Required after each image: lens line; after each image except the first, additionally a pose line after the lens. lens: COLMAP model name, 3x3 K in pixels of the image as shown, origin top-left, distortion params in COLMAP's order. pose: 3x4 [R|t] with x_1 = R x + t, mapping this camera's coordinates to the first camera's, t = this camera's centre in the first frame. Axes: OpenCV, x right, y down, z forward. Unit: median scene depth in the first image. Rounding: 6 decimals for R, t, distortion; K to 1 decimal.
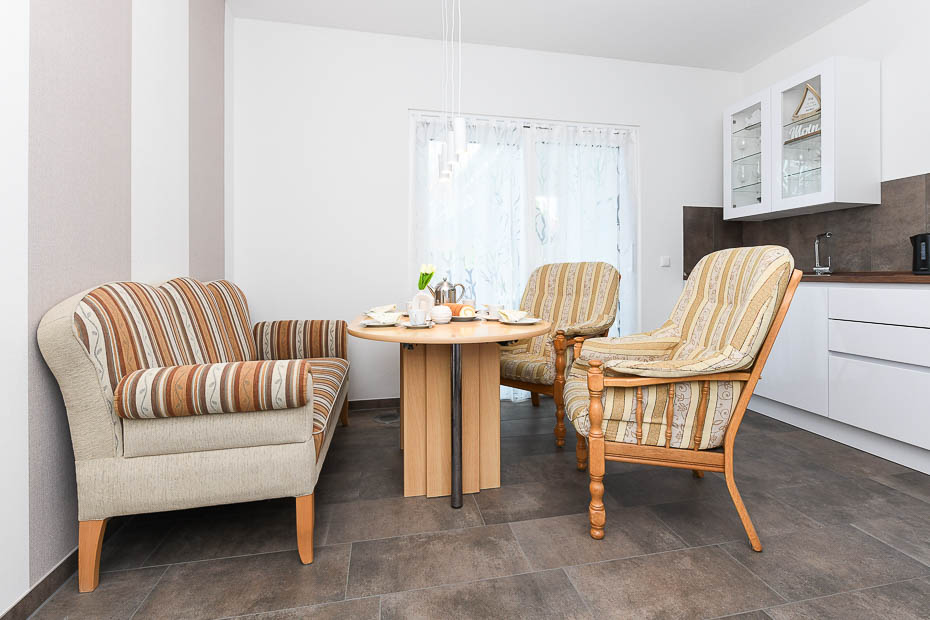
lens RADIAL K [[430.3, 0, 477.8], [0, 430.3, 273.1], [0, 0, 1]] dist [-0.003413, -0.000705]
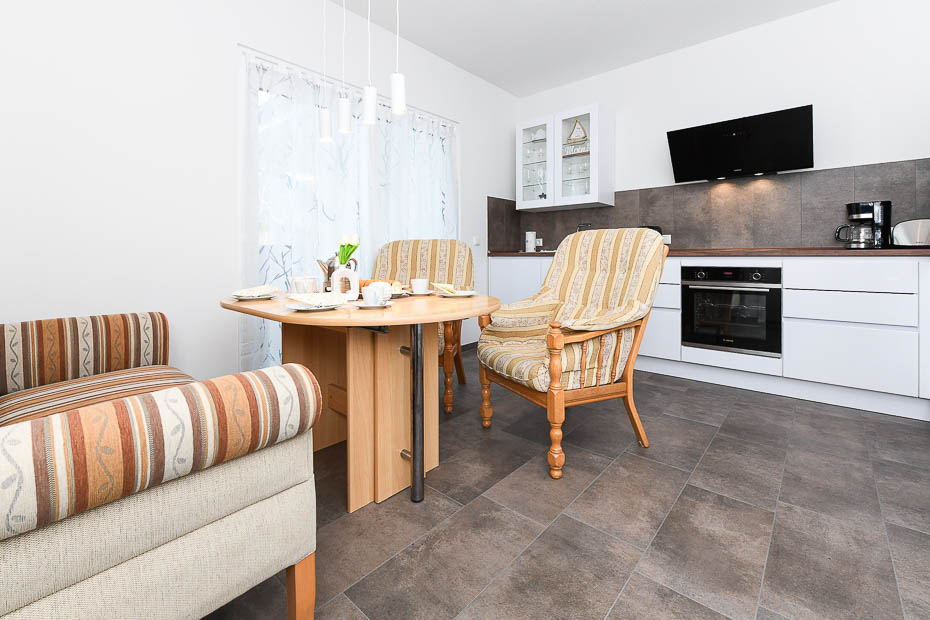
lens RADIAL K [[392.6, 0, 476.1], [0, 392.6, 256.2], [0, 0, 1]] dist [0.000018, -0.000274]
pose [[0.798617, -0.000418, 0.601840, -0.315204], [-0.002511, 0.999989, 0.004027, 0.015208], [-0.601835, -0.004728, 0.798607, 0.182305]]
